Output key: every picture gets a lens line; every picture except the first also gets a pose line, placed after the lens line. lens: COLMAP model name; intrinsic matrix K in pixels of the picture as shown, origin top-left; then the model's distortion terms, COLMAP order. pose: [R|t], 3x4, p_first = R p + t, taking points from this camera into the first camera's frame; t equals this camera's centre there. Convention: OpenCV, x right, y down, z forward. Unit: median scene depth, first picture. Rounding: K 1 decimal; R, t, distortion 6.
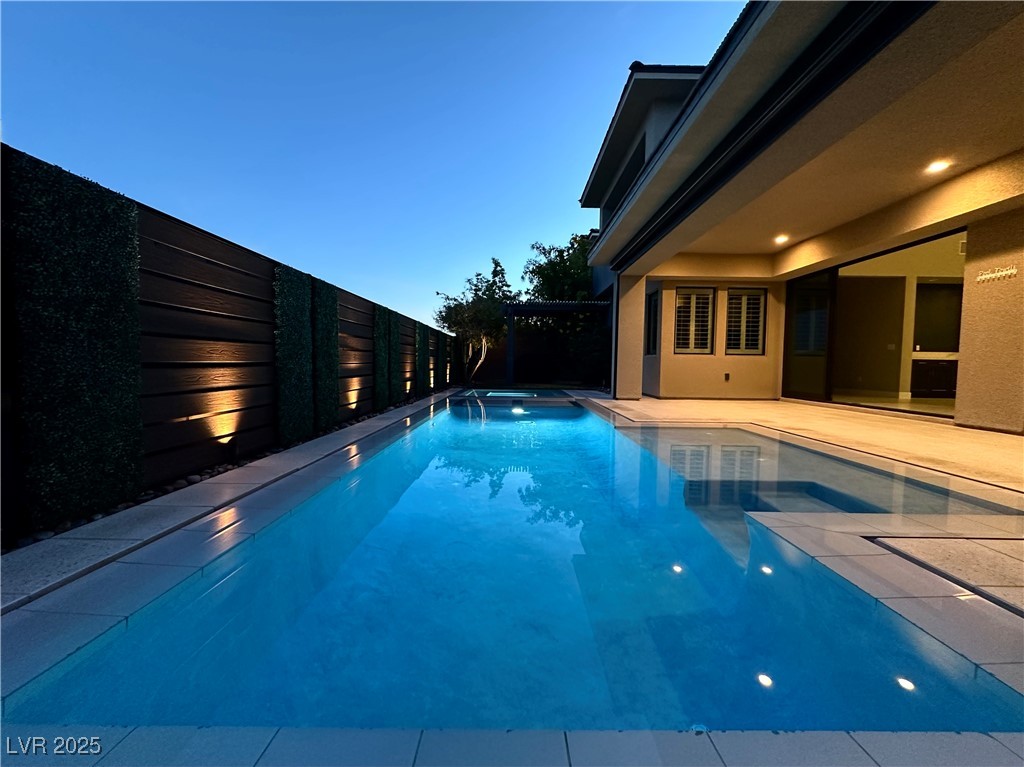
lens RADIAL K [[414.7, 0, 512.0], [0, 414.7, 383.5], [0, 0, 1]] dist [0.000055, 0.000155]
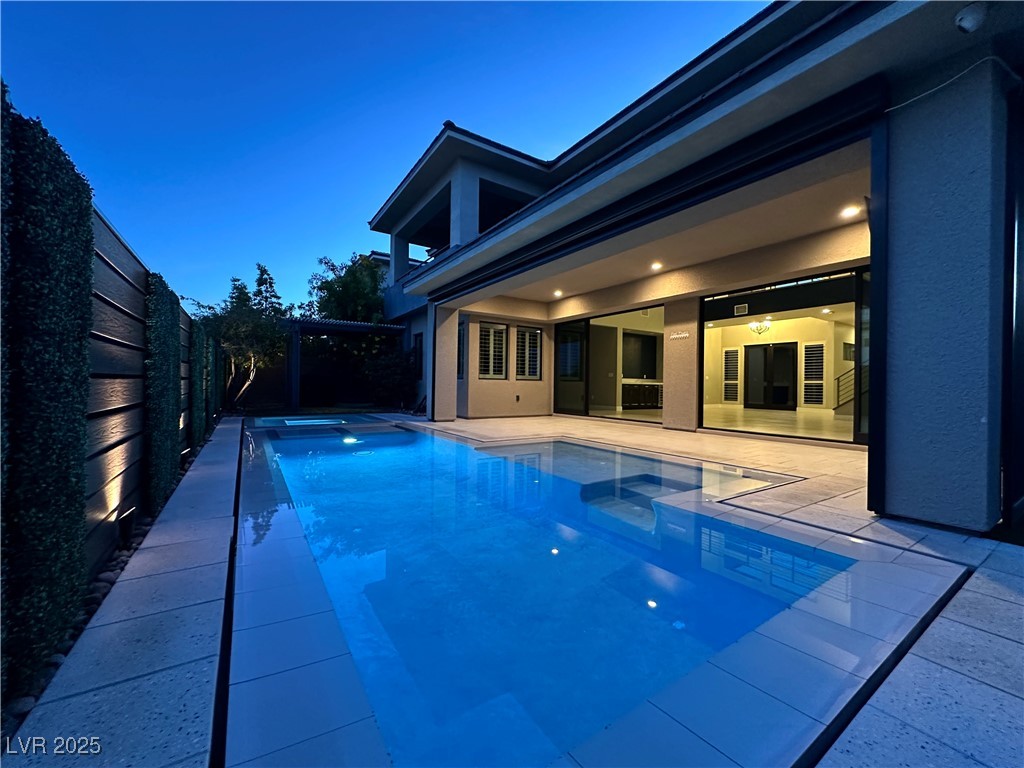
lens RADIAL K [[409.4, 0, 512.0], [0, 409.4, 384.0], [0, 0, 1]] dist [-0.000081, 0.000248]
pose [[0.832981, -0.001101, 0.553301, -0.159144], [0.025022, 0.999050, -0.035682, -0.015177], [-0.552736, 0.043567, 0.832217, 0.009360]]
